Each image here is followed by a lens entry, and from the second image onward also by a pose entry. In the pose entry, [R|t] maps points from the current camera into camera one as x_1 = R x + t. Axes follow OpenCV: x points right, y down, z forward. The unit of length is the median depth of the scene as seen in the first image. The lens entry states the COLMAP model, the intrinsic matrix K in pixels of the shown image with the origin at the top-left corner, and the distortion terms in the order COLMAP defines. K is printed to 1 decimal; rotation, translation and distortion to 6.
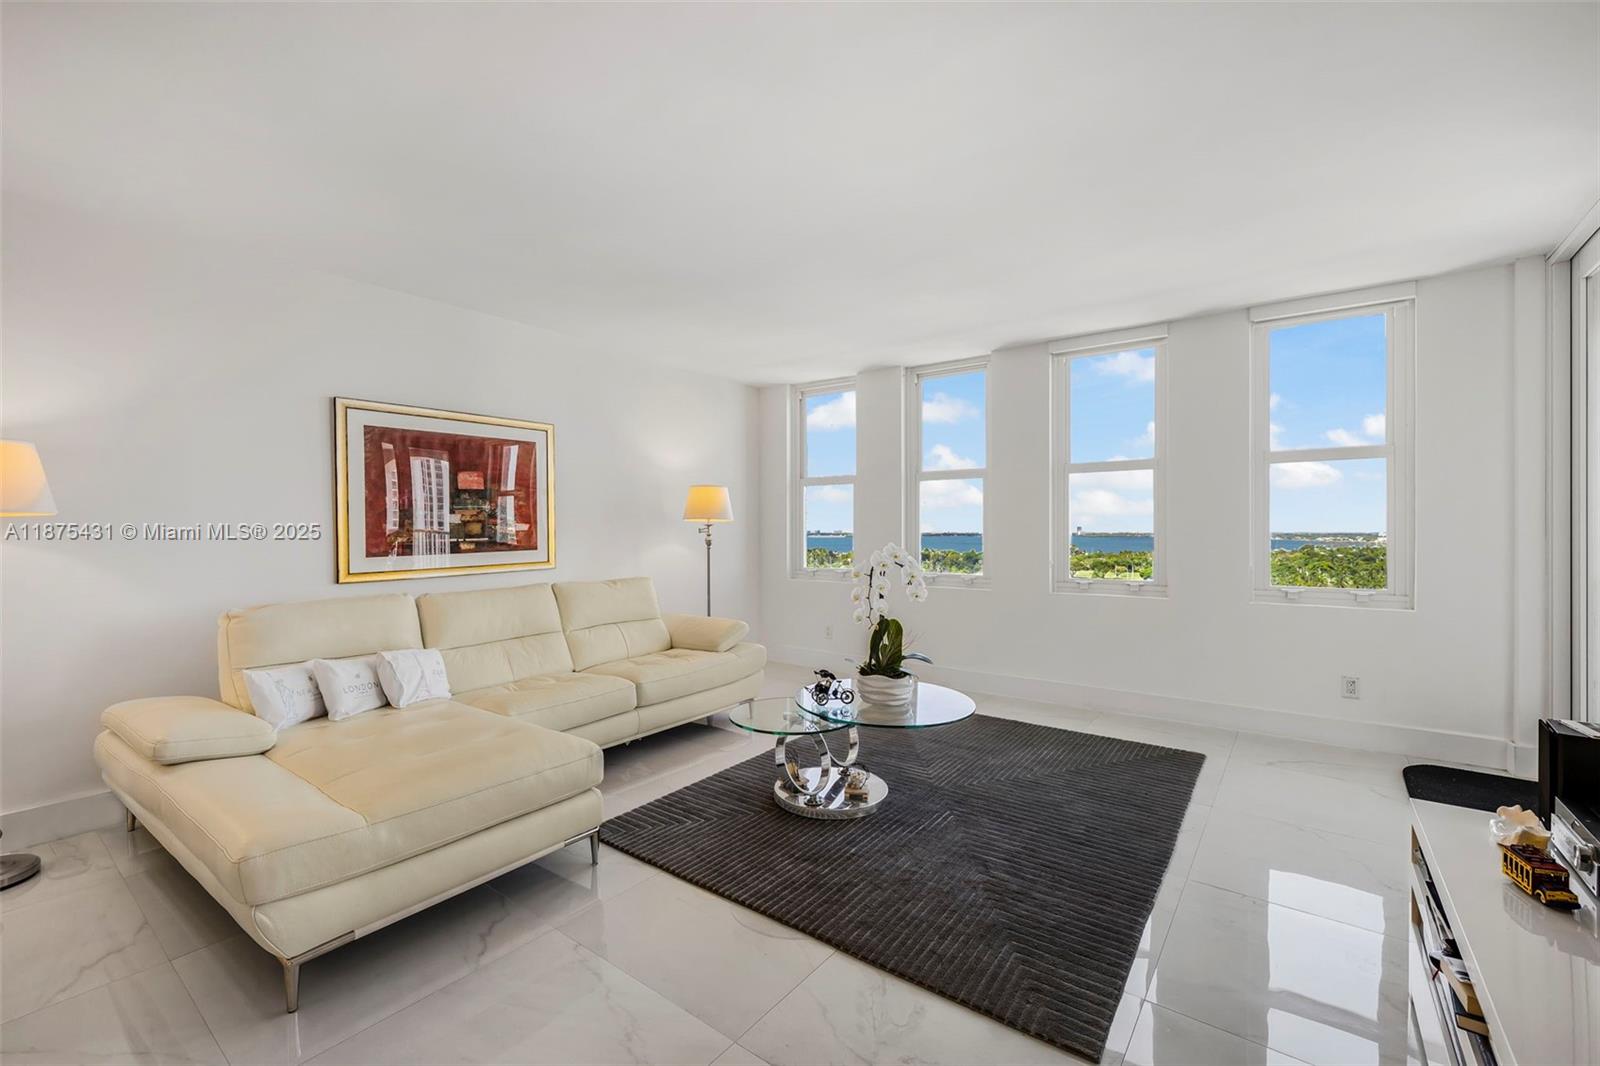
lens RADIAL K [[677.9, 0, 804.6], [0, 677.9, 534.7], [0, 0, 1]] dist [0.003203, 0.000203]
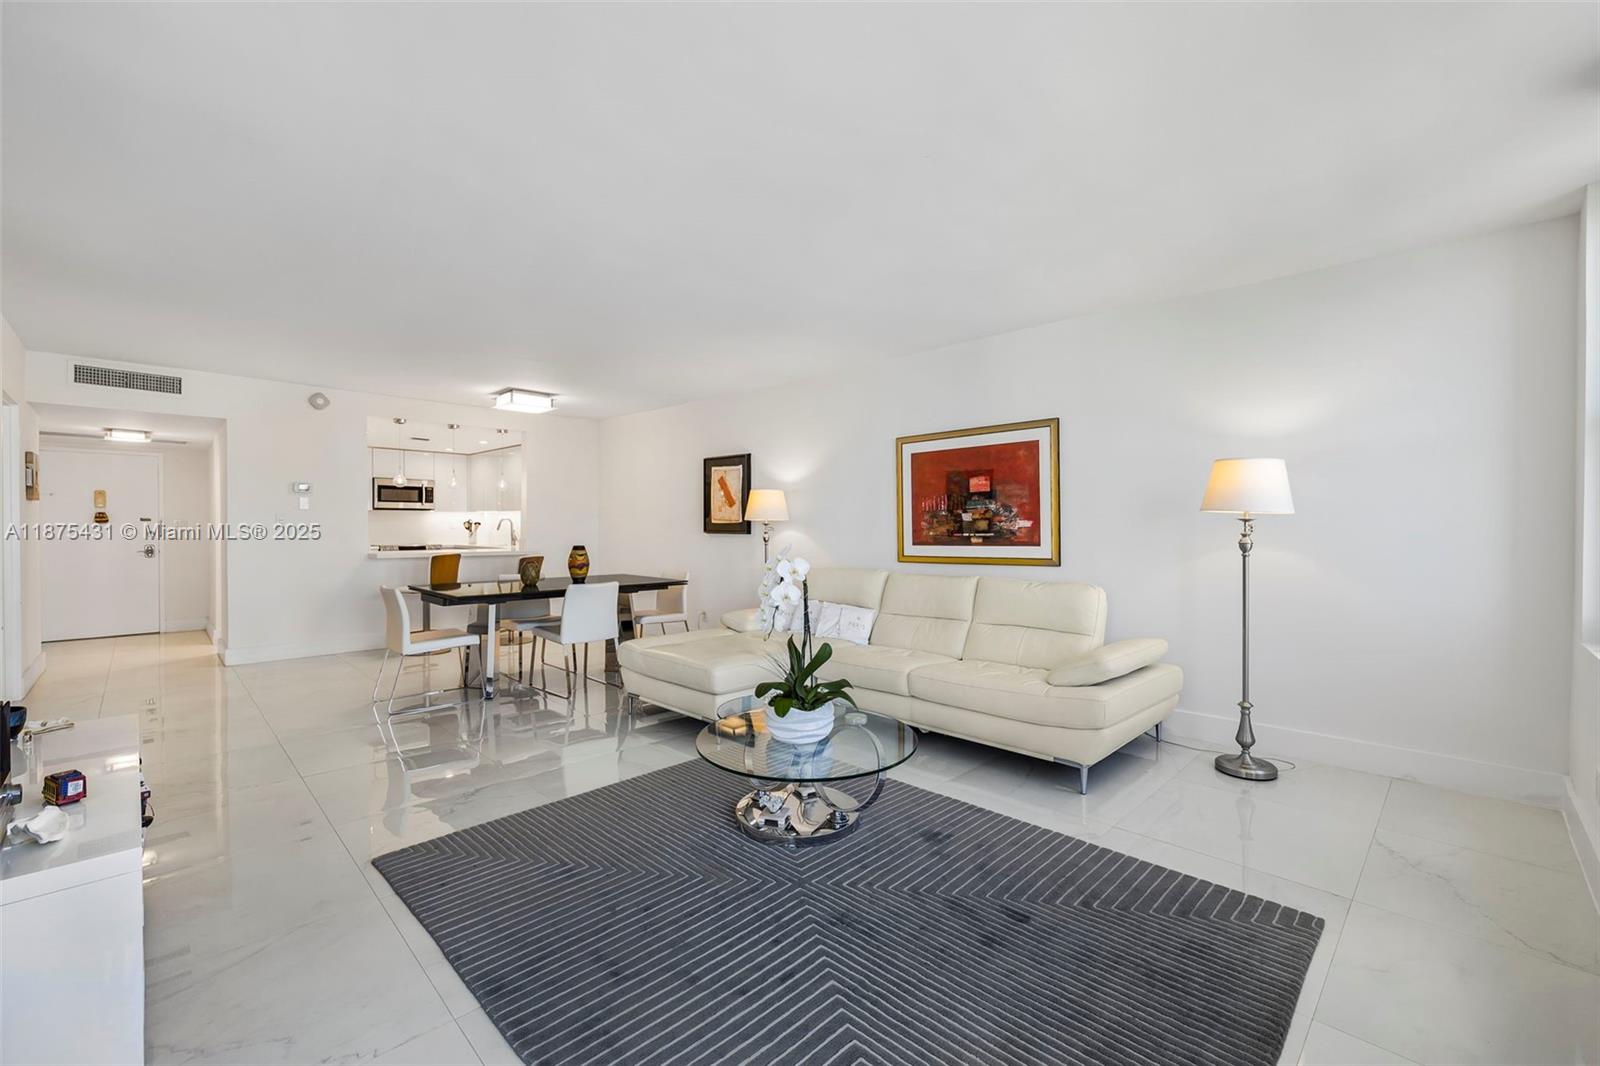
lens RADIAL K [[677.9, 0, 800.0], [0, 677.9, 528.7], [0, 0, 1]] dist [0.003203, 0.000203]
pose [[-0.137823, 0.002558, -0.990454, 0.713344], [-0.008078, 0.999961, 0.003706, -0.004800], [0.990424, 0.008512, -0.137797, 0.854727]]
